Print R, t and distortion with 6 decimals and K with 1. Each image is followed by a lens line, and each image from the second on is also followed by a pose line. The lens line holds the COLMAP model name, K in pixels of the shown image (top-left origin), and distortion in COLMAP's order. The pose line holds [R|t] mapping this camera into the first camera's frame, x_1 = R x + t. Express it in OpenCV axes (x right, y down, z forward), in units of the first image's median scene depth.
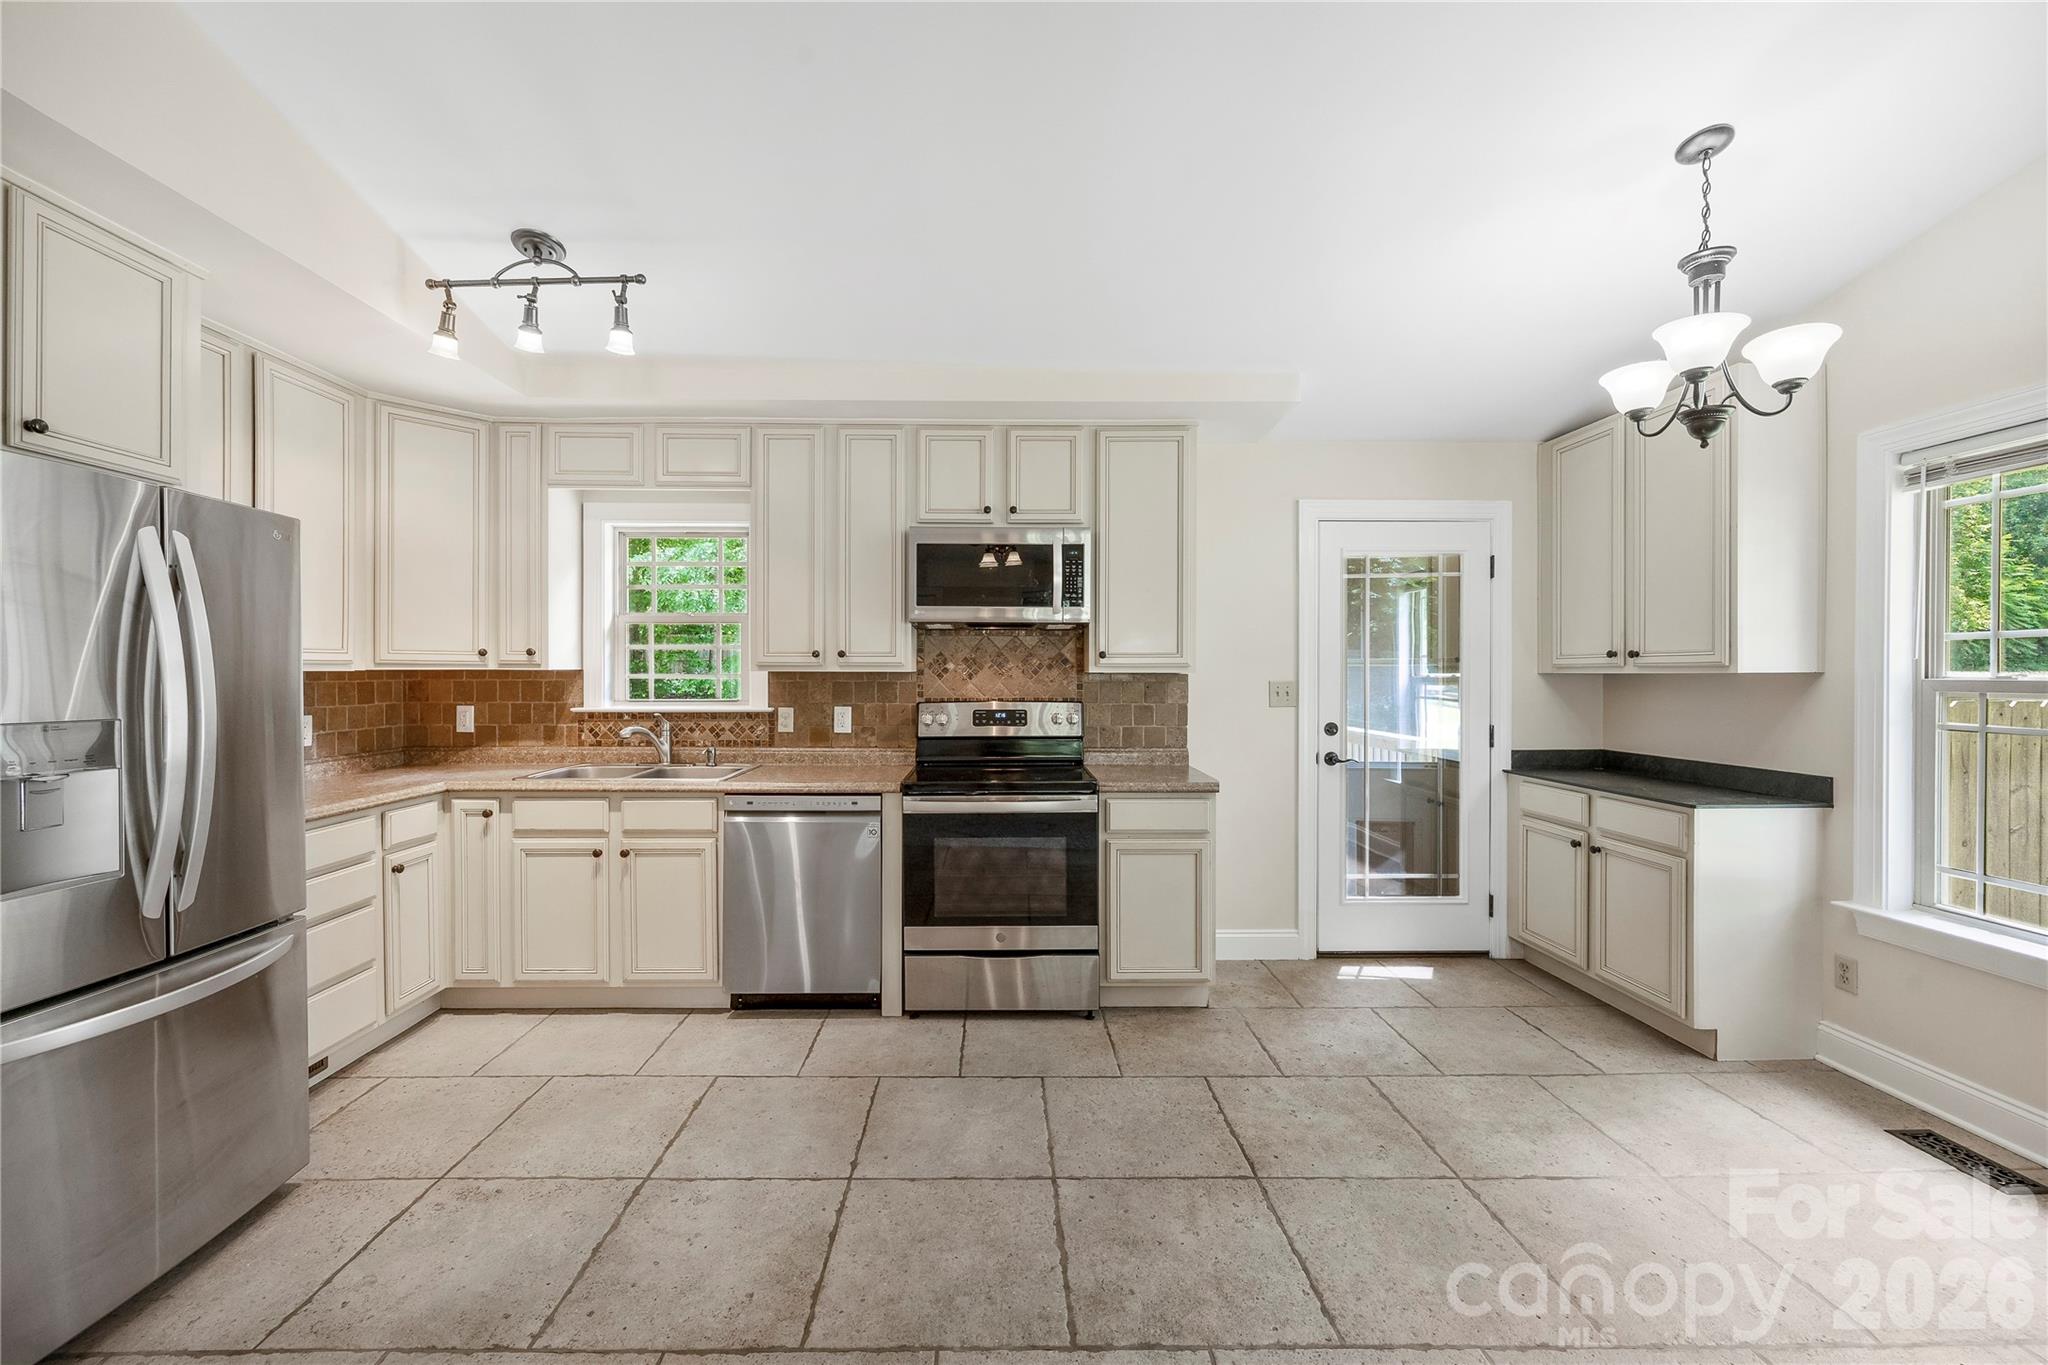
lens RADIAL K [[793.5, 0, 1006.3], [0, 793.5, 679.8], [0, 0, 1]] dist [-0.002257, 0.000930]
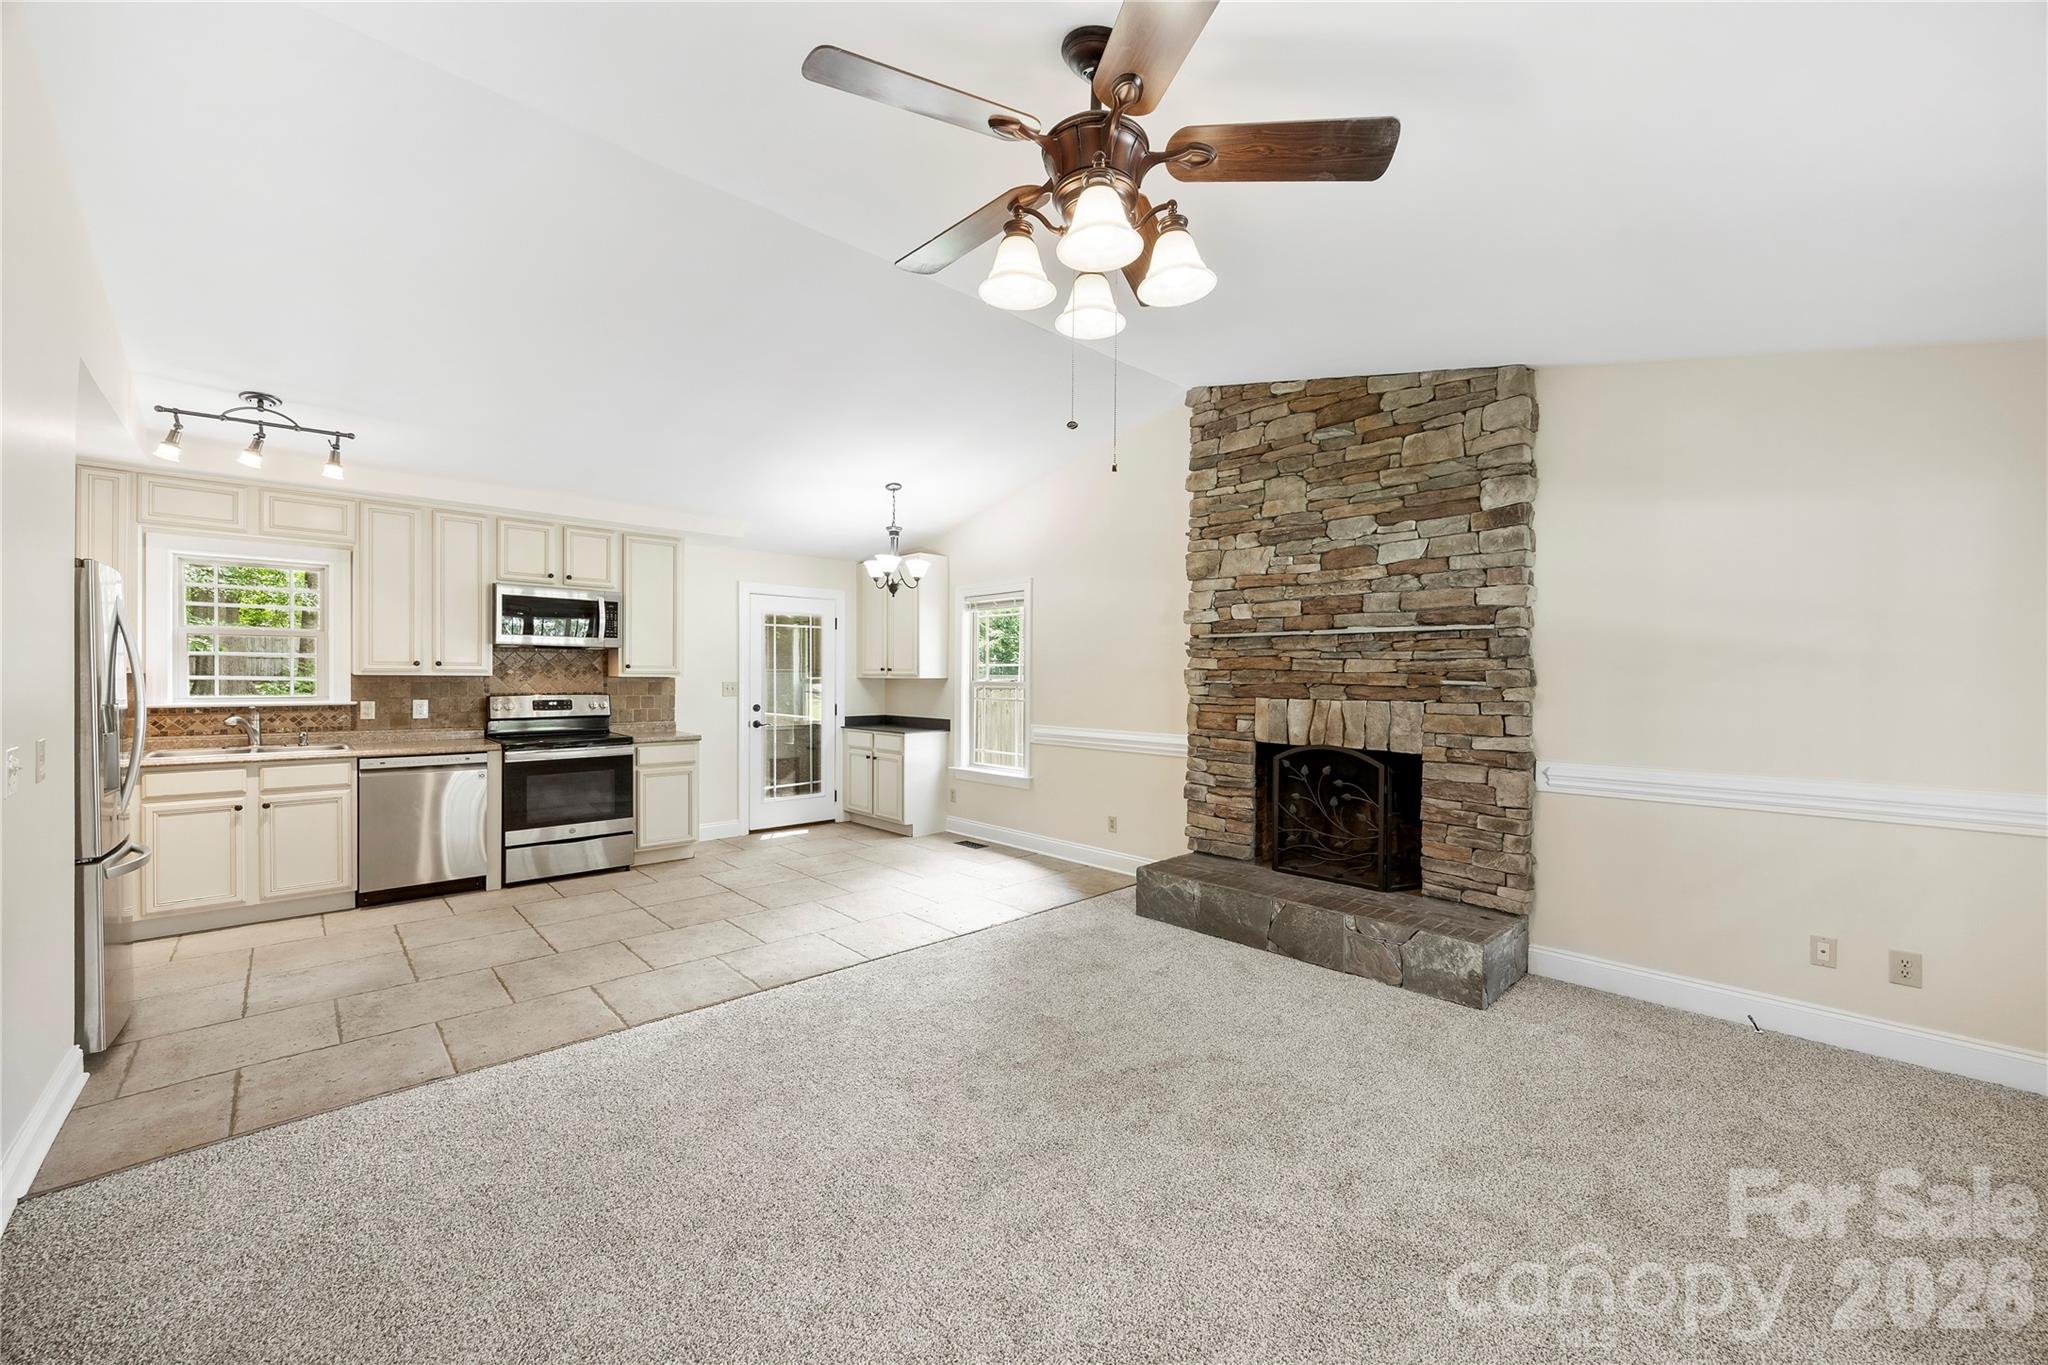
lens RADIAL K [[793.5, 0, 1033.7], [0, 793.5, 681.6], [0, 0, 1]] dist [-0.002257, 0.000930]
pose [[0.735558, -0.001128, 0.677461, -0.431225], [-0.001724, 0.999992, 0.003537, -0.006487], [-0.677460, -0.003769, 0.735550, -0.933222]]
